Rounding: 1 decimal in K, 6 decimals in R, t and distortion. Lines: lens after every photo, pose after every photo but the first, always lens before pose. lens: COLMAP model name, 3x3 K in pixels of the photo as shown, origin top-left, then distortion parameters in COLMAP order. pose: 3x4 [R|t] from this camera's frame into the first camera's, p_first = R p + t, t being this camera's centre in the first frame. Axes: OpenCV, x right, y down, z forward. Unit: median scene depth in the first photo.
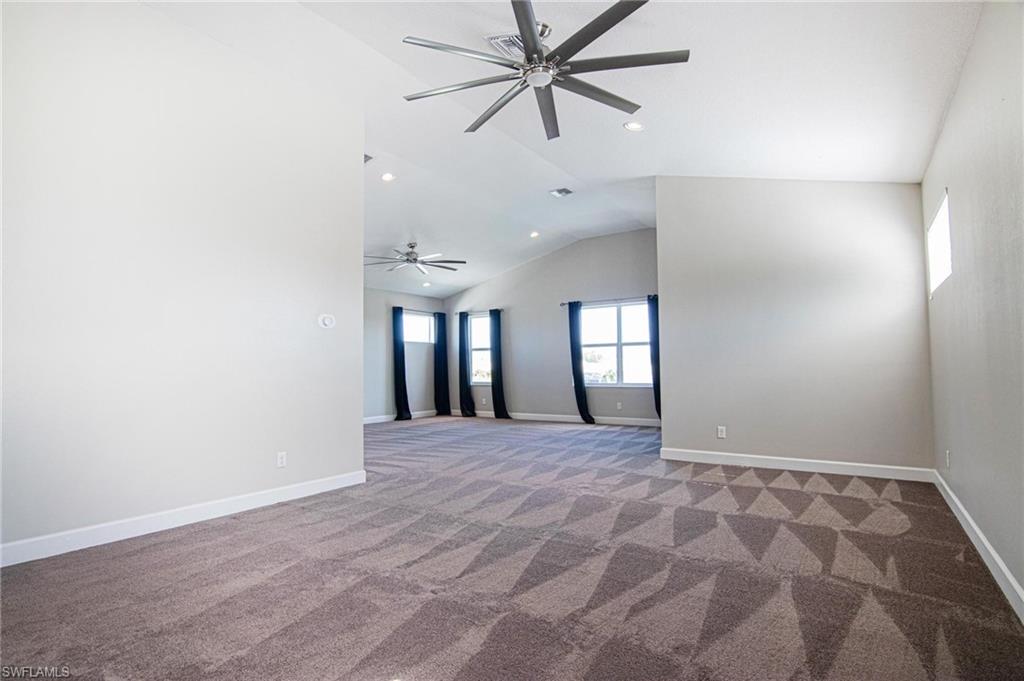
lens RADIAL K [[522.5, 0, 505.3], [0, 522.5, 341.5], [0, 0, 1]] dist [-0.002657, -0.013654]
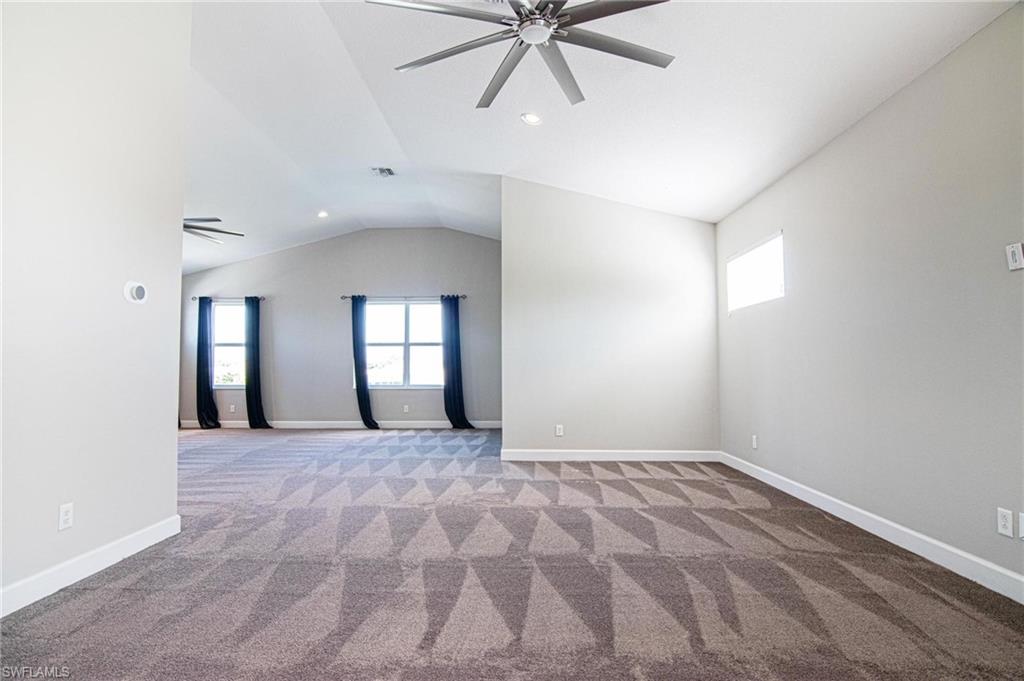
lens RADIAL K [[522.5, 0, 505.3], [0, 522.5, 341.5], [0, 0, 1]] dist [-0.002657, -0.013654]
pose [[0.840525, 0.036188, 0.540563, -0.234349], [-0.034618, 0.999315, -0.013070, 0.011161], [-0.540665, -0.007727, 0.841202, 0.161660]]
